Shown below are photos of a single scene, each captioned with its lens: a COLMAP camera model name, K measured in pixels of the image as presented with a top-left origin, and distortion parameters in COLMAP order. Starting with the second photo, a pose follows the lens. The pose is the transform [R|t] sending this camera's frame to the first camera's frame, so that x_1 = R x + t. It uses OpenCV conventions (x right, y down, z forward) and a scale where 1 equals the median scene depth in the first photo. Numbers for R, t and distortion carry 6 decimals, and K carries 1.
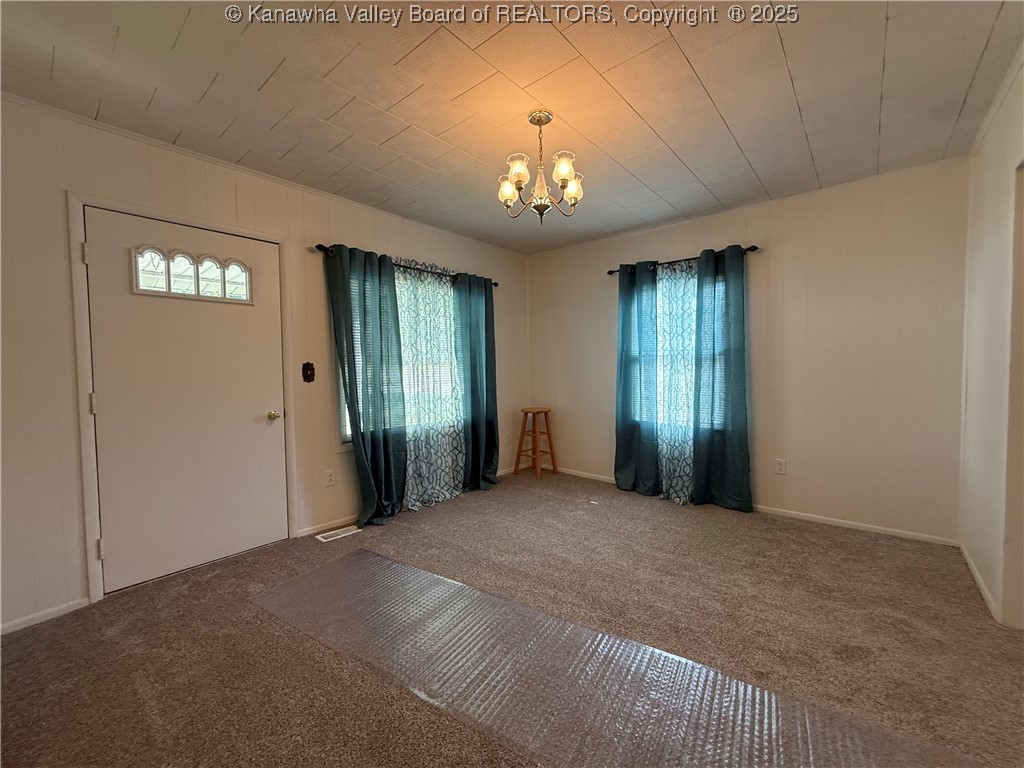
lens RADIAL K [[411.2, 0, 513.5], [0, 411.2, 378.1], [0, 0, 1]] dist [-0.029084, -0.000047]
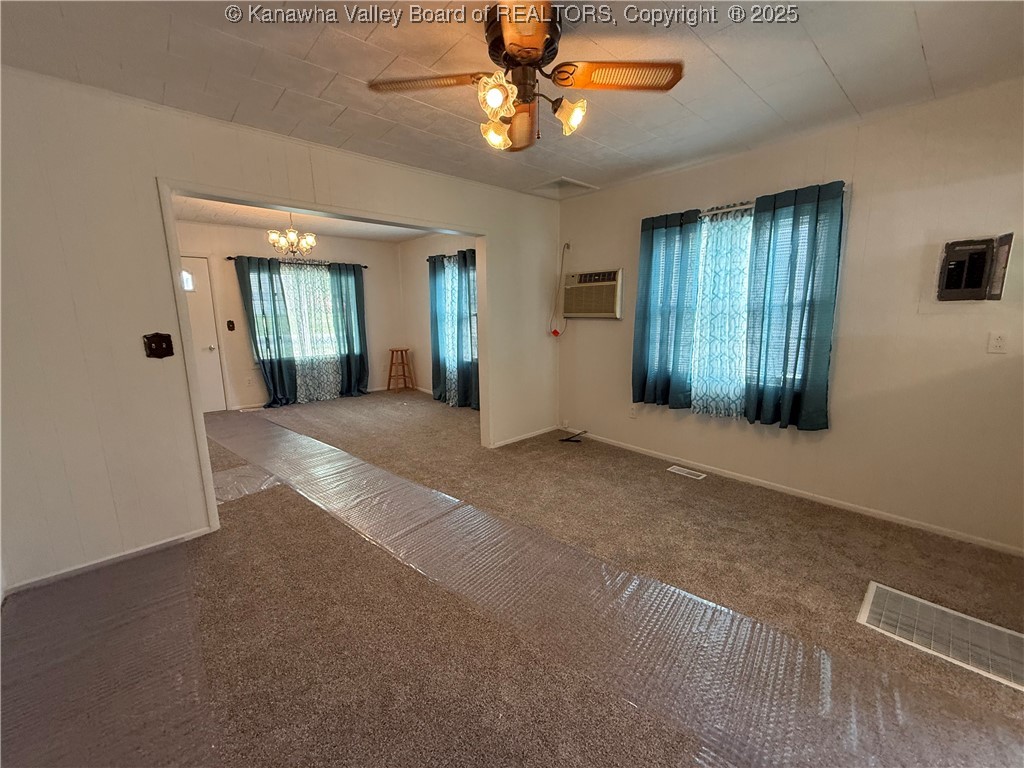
lens RADIAL K [[411.2, 0, 512.7], [0, 411.2, 388.6], [0, 0, 1]] dist [-0.029084, -0.000047]
pose [[0.992180, 0.031348, -0.120817, 0.848632], [-0.012664, 0.988236, 0.152413, -0.023391], [0.124174, -0.149691, 0.980904, -0.598606]]
